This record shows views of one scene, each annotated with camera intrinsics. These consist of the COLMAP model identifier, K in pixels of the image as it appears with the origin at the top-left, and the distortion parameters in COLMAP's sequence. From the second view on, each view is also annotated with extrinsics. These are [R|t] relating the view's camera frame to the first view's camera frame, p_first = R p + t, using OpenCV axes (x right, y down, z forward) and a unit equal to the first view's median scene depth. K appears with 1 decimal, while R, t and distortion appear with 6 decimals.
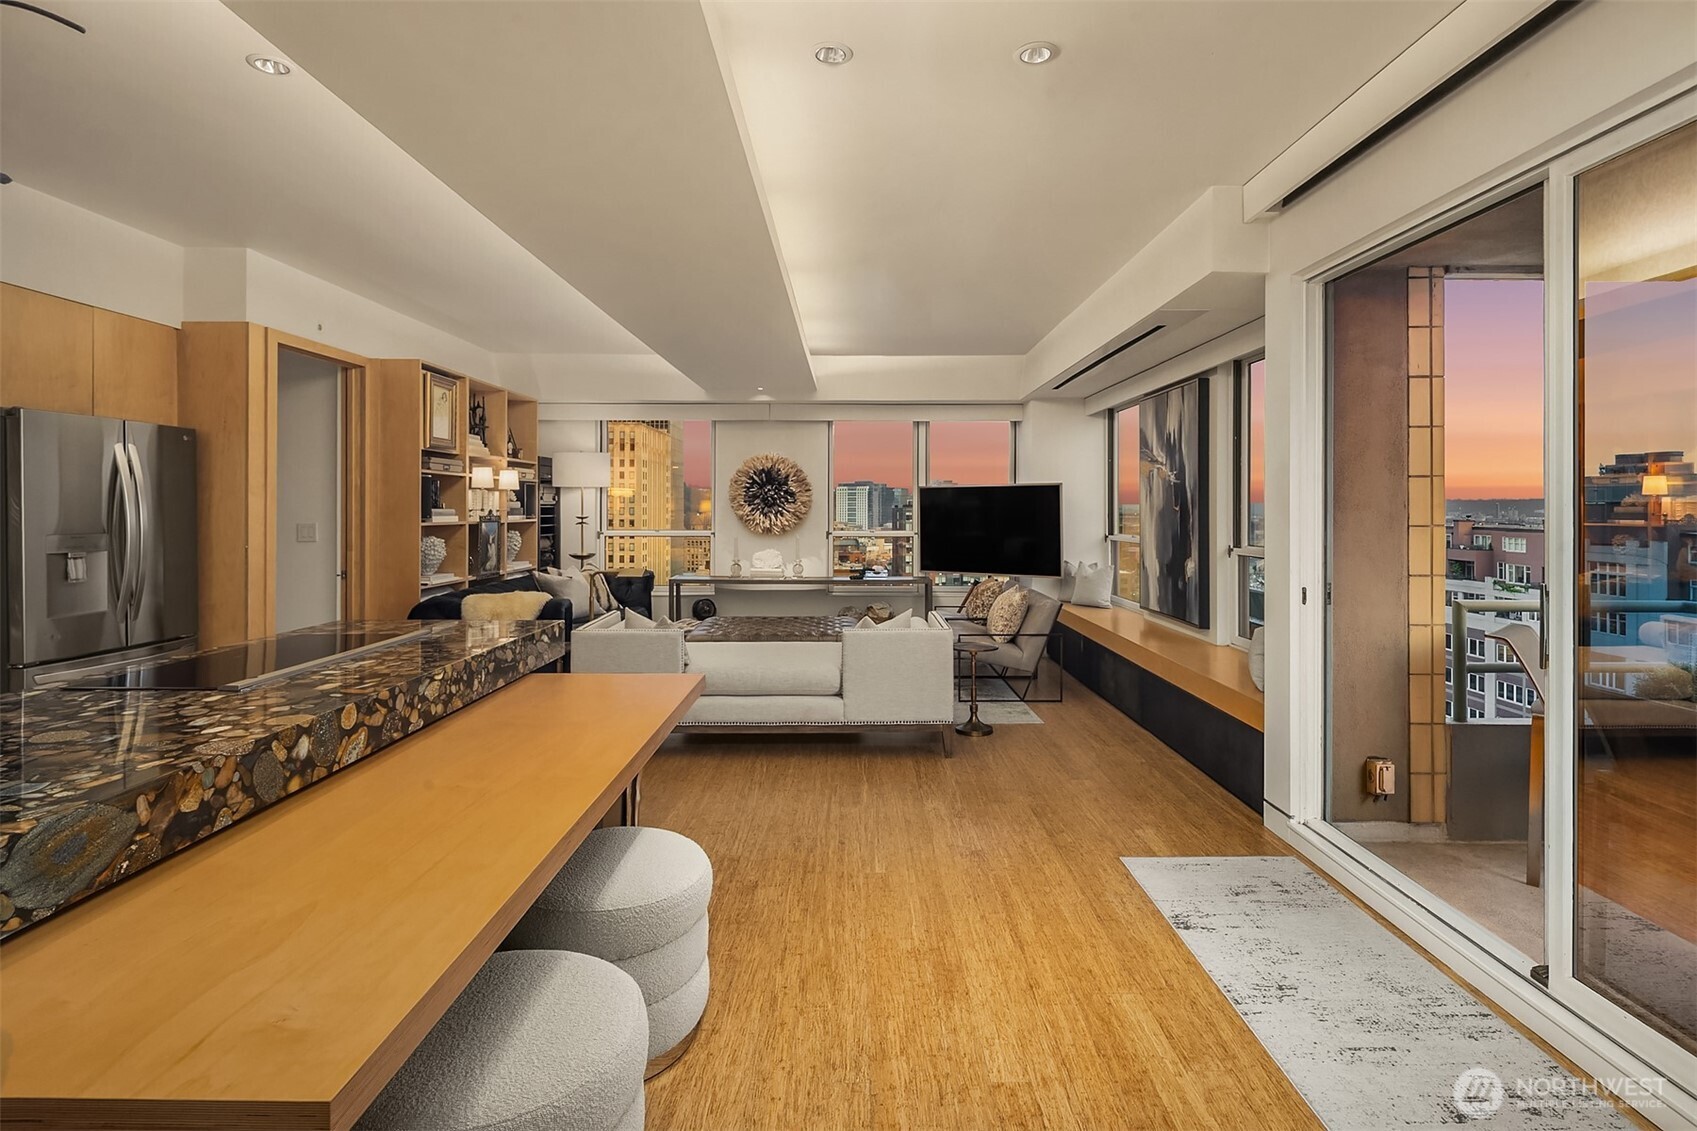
lens RADIAL K [[830.5, 0, 849.0], [0, 830.5, 506.7], [0, 0, 1]] dist [-0.002096, -0.001969]
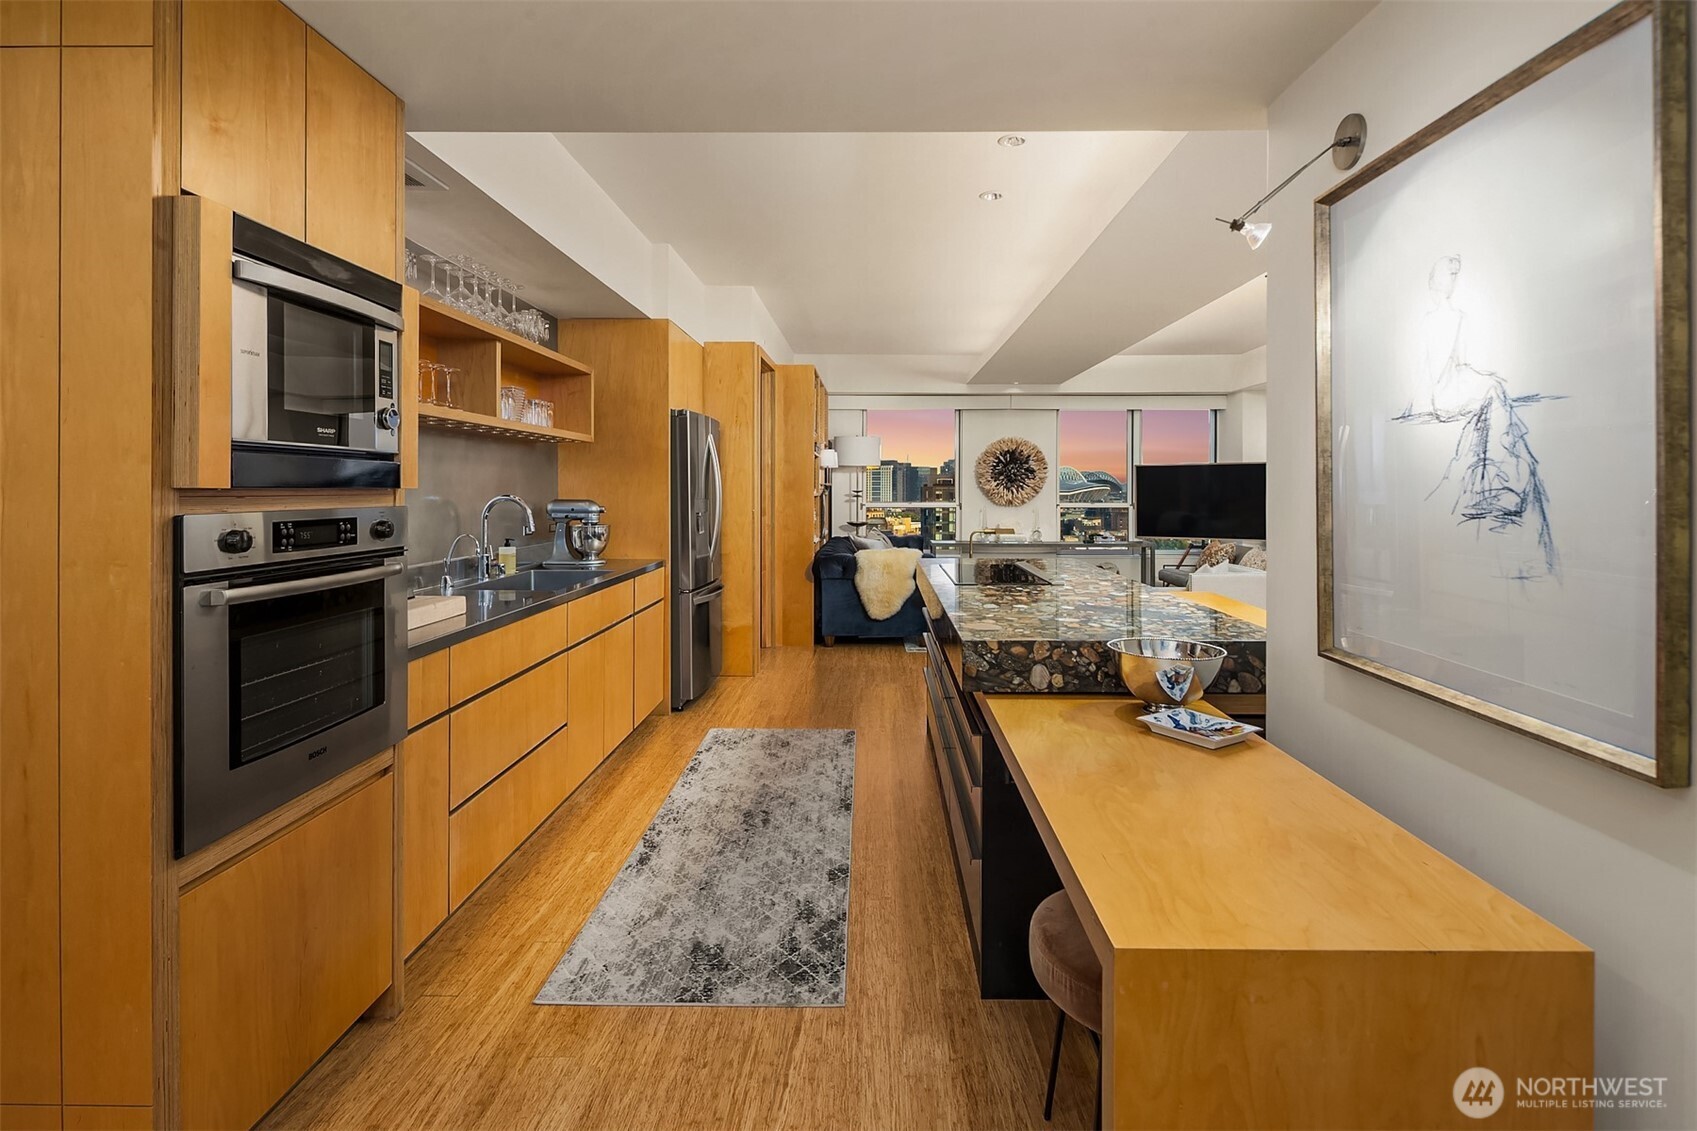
lens RADIAL K [[830.7, 0, 858.7], [0, 830.7, 494.0], [0, 0, 1]] dist [0.002701, -0.000694]
pose [[0.999952, -0.001340, -0.009757, -0.605127], [0.001437, 0.999950, 0.009925, 0.009844], [0.009743, -0.009938, 0.999903, -0.369959]]
